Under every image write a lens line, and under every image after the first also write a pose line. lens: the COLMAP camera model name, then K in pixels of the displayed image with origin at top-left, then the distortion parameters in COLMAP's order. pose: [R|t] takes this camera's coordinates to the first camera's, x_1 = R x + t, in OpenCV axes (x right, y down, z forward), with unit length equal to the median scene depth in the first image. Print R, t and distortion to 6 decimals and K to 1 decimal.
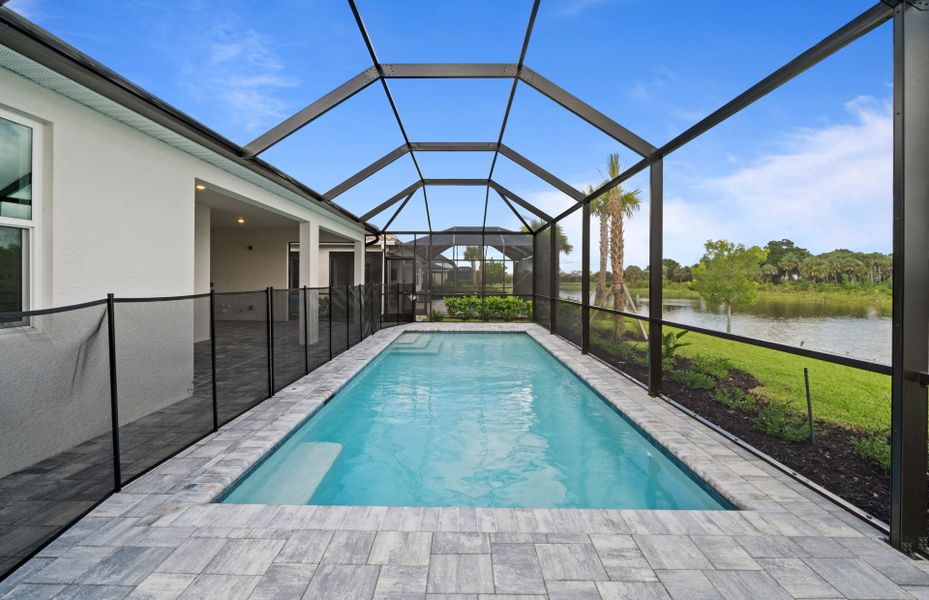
lens RADIAL K [[343.8, 0, 458.6], [0, 343.8, 280.2], [0, 0, 1]] dist [-0.002585, -0.000264]
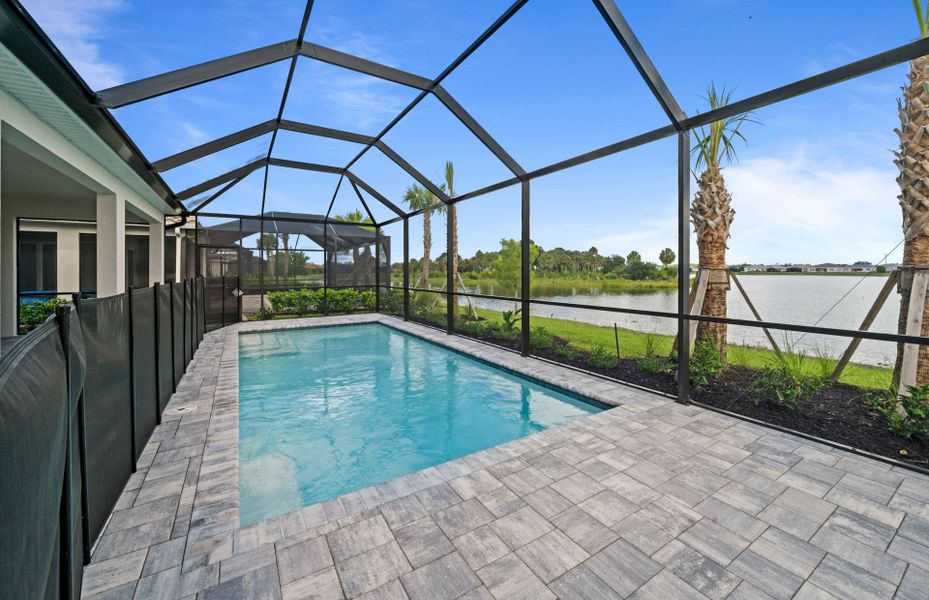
lens RADIAL K [[343.8, 0, 458.6], [0, 343.8, 280.2], [0, 0, 1]] dist [-0.002585, -0.000264]
pose [[0.855209, -0.020947, 0.517860, -0.170040], [0.007726, 0.999587, 0.027674, -0.000952], [-0.518226, -0.019666, 0.855017, -0.006695]]
